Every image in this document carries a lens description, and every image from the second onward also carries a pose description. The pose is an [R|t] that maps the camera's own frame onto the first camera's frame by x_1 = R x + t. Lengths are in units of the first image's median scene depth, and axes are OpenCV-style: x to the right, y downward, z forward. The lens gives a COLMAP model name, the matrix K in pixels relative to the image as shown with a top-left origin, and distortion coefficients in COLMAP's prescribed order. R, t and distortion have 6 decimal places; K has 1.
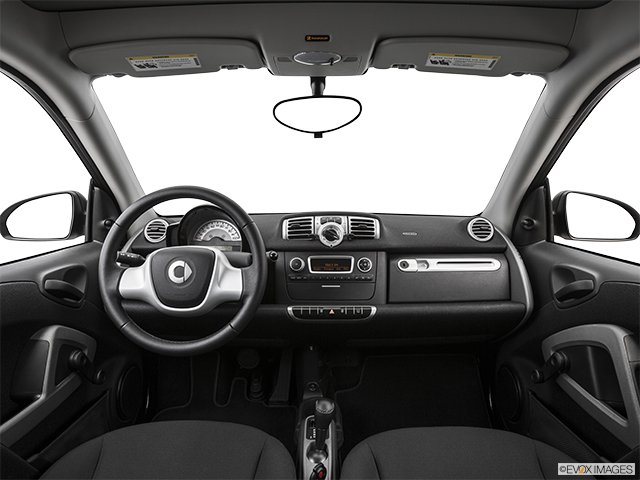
lens RADIAL K [[422.2, 0, 315.1], [0, 422.2, 237.0], [0, 0, 1]] dist [-0.074219, 0.039618]
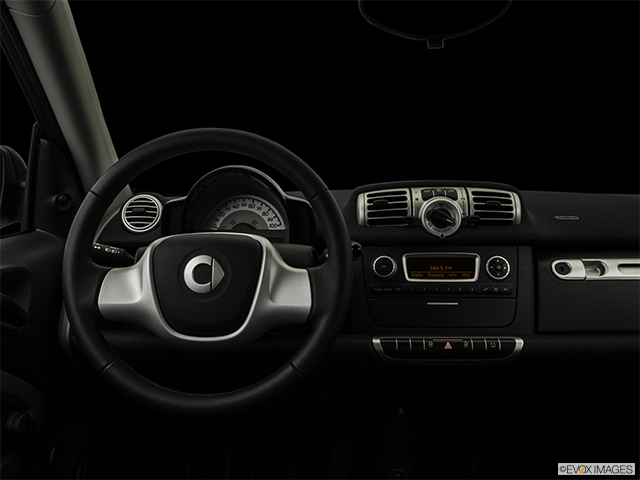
lens RADIAL K [[660.0, 0, 314.7], [0, 660.0, 240.8], [0, 0, 1]] dist [-0.021796, 0.000000]
pose [[0.999724, -0.000226, -0.023497, -0.118544], [-0.000075, 0.999918, -0.012794, 0.039586], [0.023498, 0.012792, 0.999642, 0.066335]]
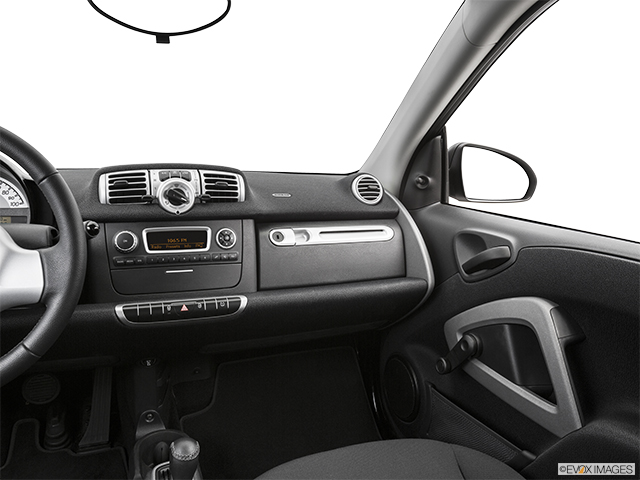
lens RADIAL K [[512.0, 0, 315.3], [0, 512.0, 236.1], [0, 0, 1]] dist [-0.060782, 0.072768]
pose [[0.926446, -0.033664, 0.374920, -0.065704], [0.014146, 0.998403, 0.054692, 0.016949], [-0.376163, -0.045365, 0.925442, 0.148959]]
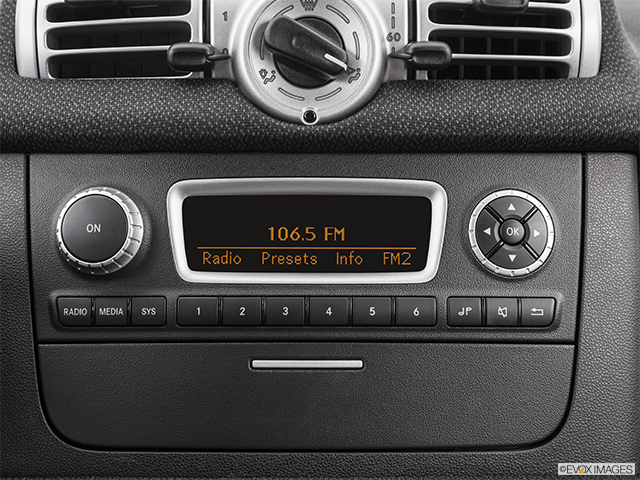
lens RADIAL K [[1097.7, 0, 318.8], [0, 1097.7, 235.5], [0, 0, 1]] dist [0.072939, 0.000000]
pose [[0.999801, 0.000696, 0.019936, 0.033494], [-0.001884, 0.998219, 0.059623, 0.041235], [-0.019859, -0.059649, 0.998022, 0.571186]]
